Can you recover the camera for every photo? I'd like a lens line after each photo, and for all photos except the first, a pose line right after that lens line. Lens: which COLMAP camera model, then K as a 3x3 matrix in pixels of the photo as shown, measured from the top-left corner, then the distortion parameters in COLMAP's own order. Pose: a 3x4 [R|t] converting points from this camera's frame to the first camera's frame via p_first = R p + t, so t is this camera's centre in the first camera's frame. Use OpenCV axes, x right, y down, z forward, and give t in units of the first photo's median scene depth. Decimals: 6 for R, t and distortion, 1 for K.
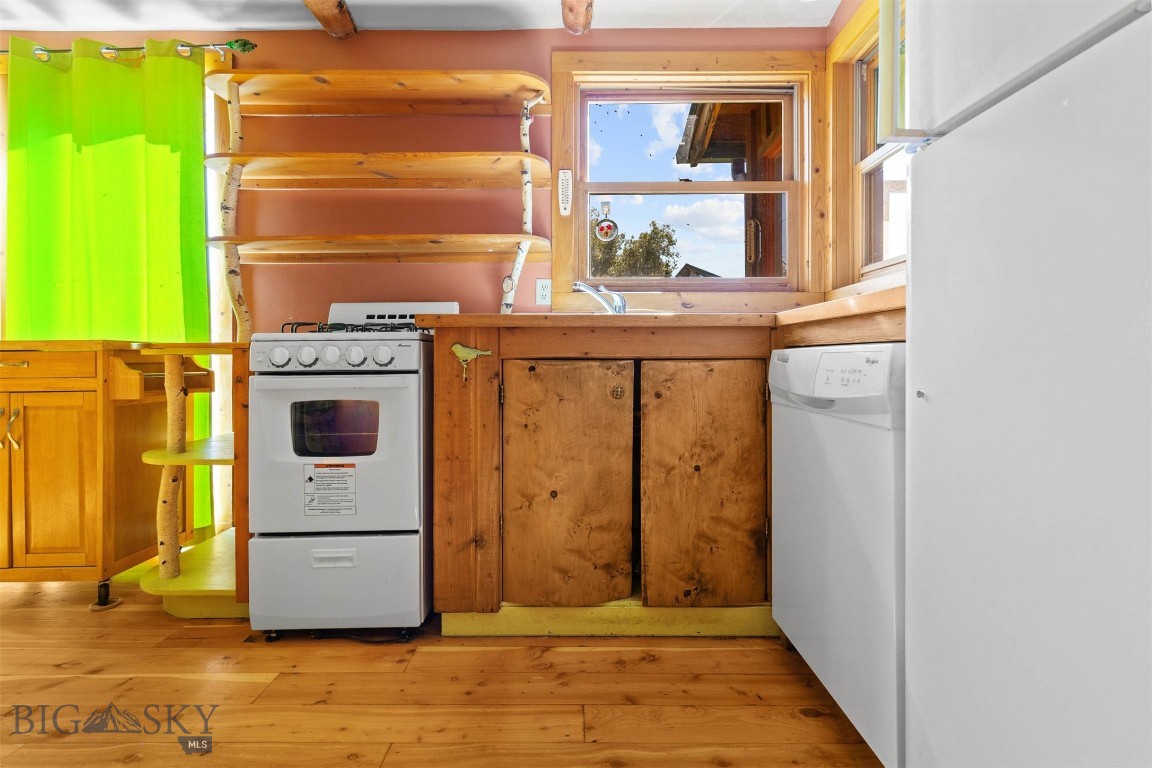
lens RADIAL K [[521.1, 0, 576.0], [0, 521.1, 355.1], [0, 0, 1]] dist [0.007497, -0.001194]
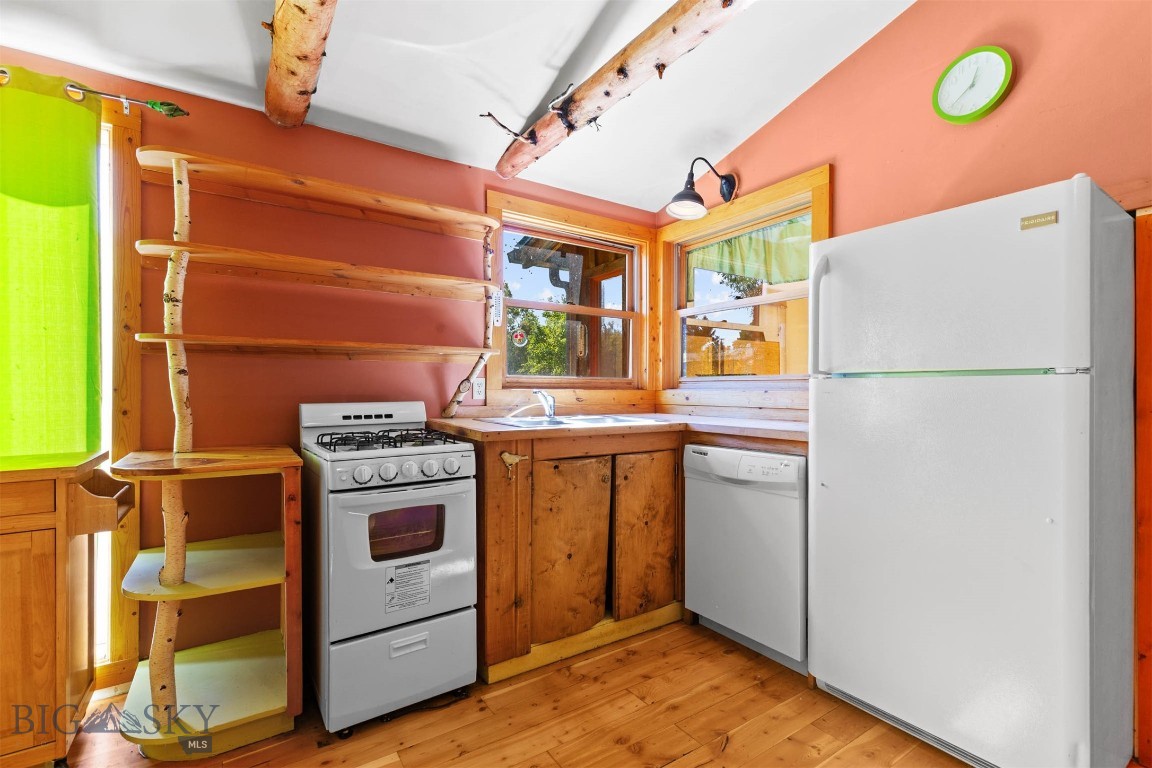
lens RADIAL K [[521.1, 0, 570.8], [0, 521.1, 387.9], [0, 0, 1]] dist [0.007497, -0.001194]
pose [[0.830508, 0.005388, 0.556981, -0.809429], [-0.004811, 0.999985, -0.002499, -0.177291], [-0.556986, -0.000605, 0.830522, -0.157021]]
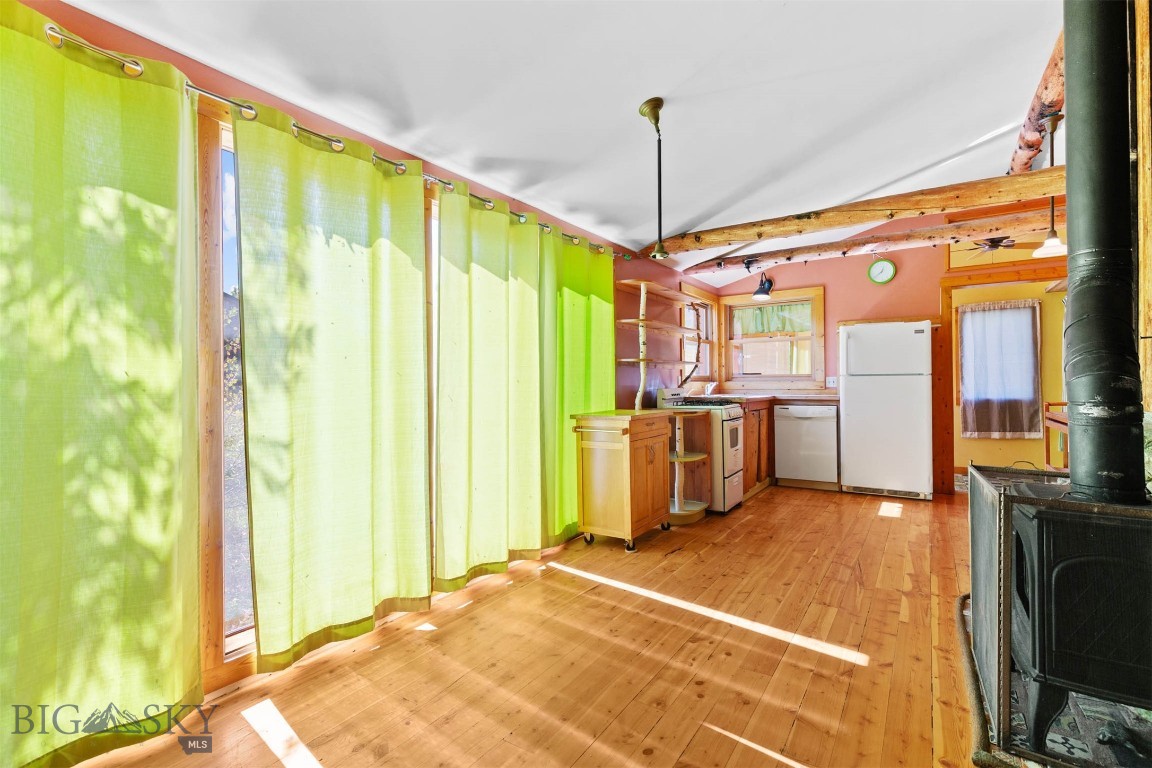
lens RADIAL K [[521.1, 0, 569.0], [0, 521.1, 378.5], [0, 0, 1]] dist [0.007497, -0.001194]
pose [[0.564190, 0.004636, 0.825632, -3.372965], [0.005086, 0.999946, -0.009090, -0.170568], [-0.825629, 0.009328, 0.564136, 0.108055]]
